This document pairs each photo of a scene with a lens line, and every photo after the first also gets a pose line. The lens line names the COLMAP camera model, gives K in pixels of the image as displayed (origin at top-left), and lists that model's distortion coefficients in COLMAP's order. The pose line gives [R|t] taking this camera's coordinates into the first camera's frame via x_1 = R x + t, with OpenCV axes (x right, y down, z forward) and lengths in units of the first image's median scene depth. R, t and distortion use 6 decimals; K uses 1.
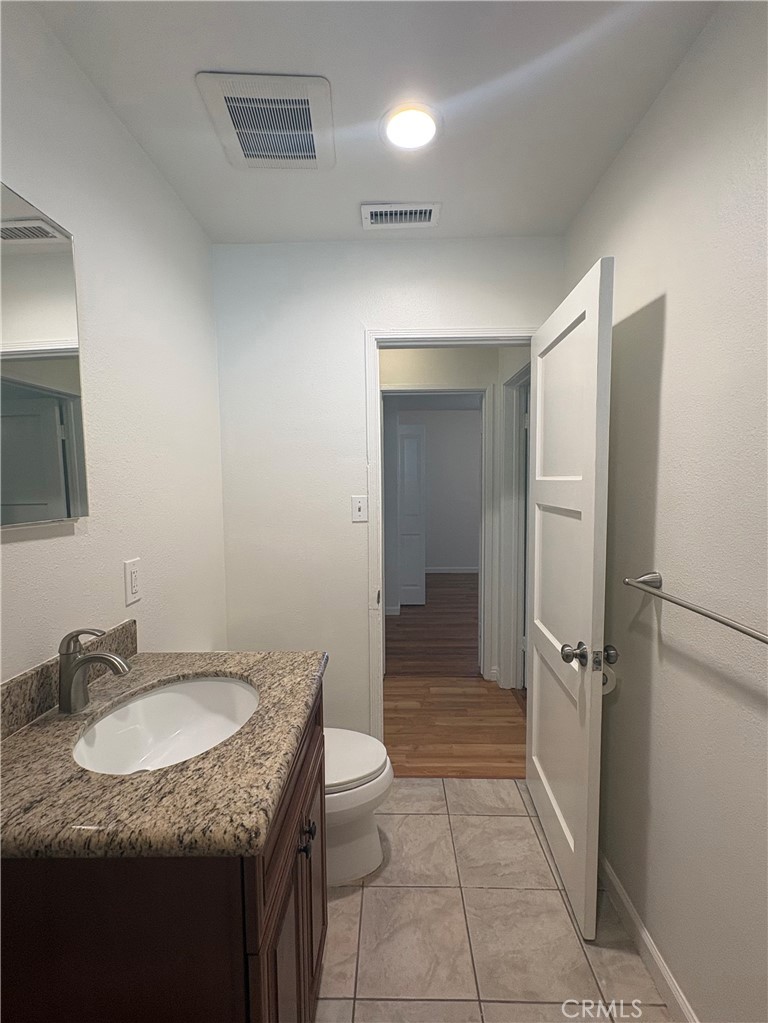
lens RADIAL K [[407.0, 0, 384.0], [0, 407.0, 511.5], [0, 0, 1]] dist [-0.000042, -0.000001]
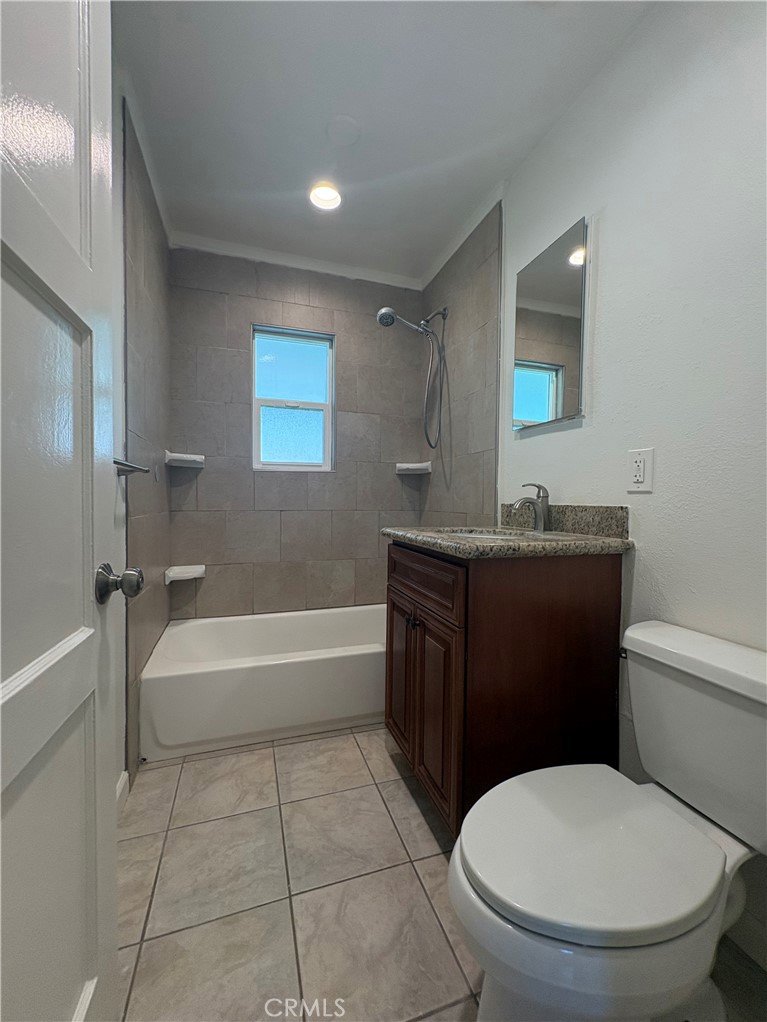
lens RADIAL K [[406.6, 0, 383.5], [0, 406.6, 511.0], [0, 0, 1]] dist [-0.000042, -0.000001]
pose [[-0.934960, 0.009444, -0.354627, 0.319363], [-0.023469, 0.995809, 0.088394, 0.191565], [0.353976, 0.090967, -0.930820, 1.675662]]
